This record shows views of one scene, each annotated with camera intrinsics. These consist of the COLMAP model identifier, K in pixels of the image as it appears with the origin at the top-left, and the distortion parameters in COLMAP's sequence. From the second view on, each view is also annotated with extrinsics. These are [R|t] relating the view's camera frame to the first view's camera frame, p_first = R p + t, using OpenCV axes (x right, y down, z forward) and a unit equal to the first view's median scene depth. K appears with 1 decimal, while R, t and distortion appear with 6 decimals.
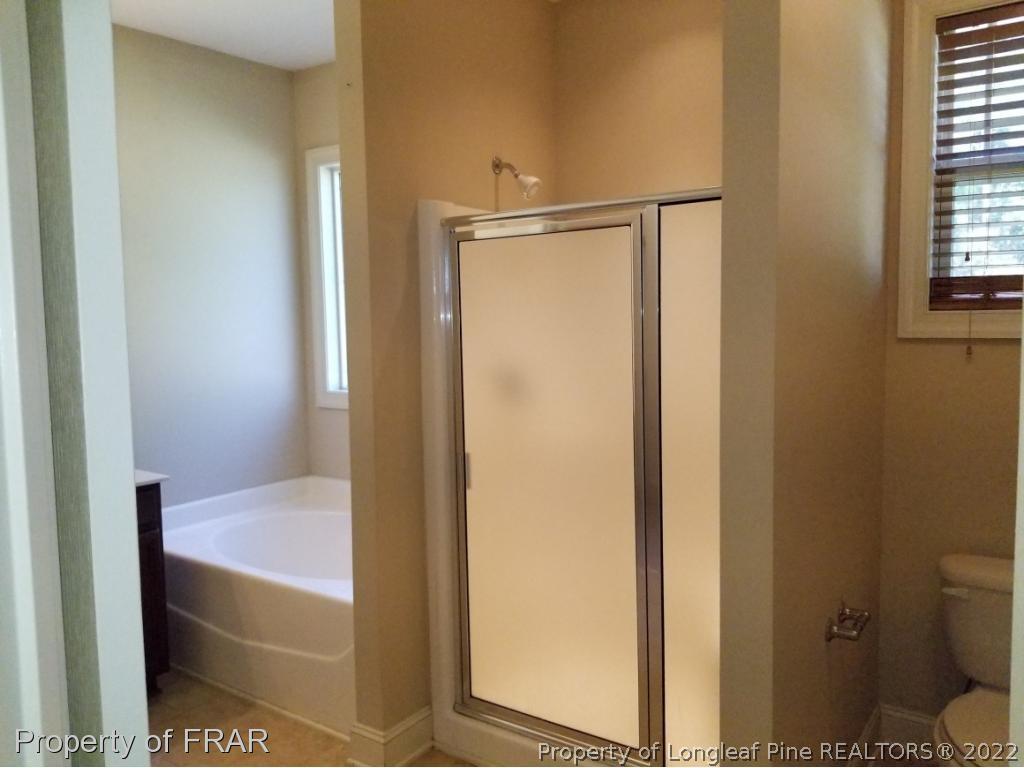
lens RADIAL K [[799.8, 0, 512.0], [0, 799.8, 384.0], [0, 0, 1]] dist [0.091916, -0.198422]
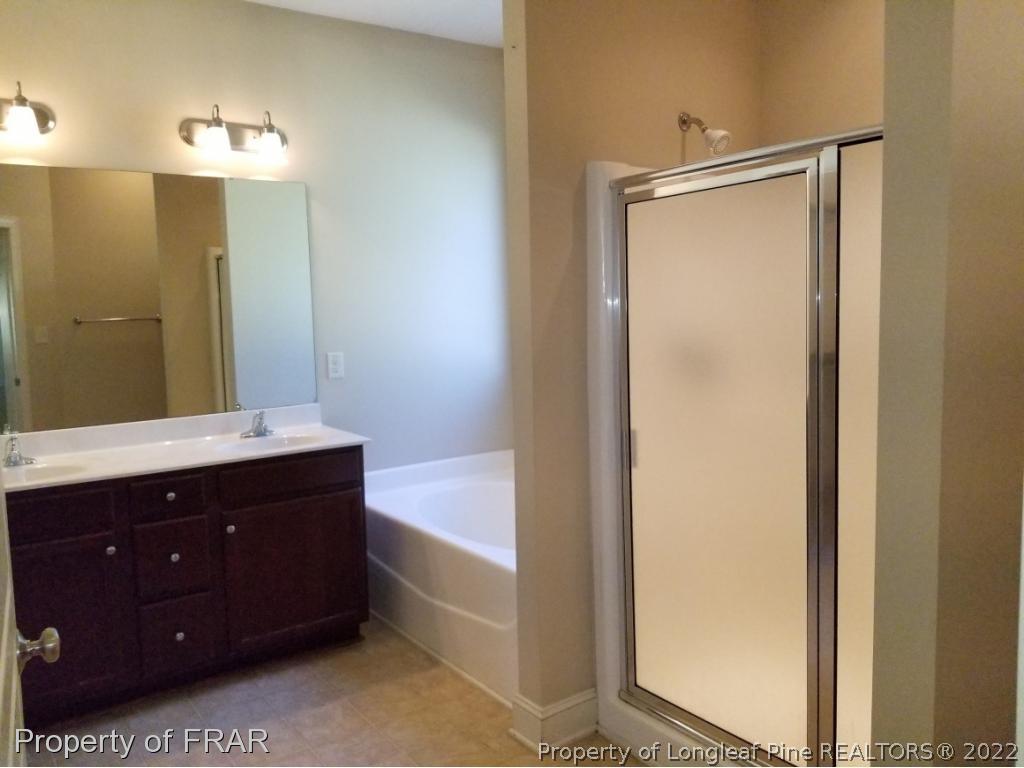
lens RADIAL K [[799.8, 0, 512.0], [0, 799.8, 384.0], [0, 0, 1]] dist [0.091916, -0.198422]
pose [[0.945263, 0.027536, -0.325145, 0.108859], [-0.021551, 0.999526, 0.021992, 0.014276], [0.325597, -0.013781, 0.945408, 0.057552]]
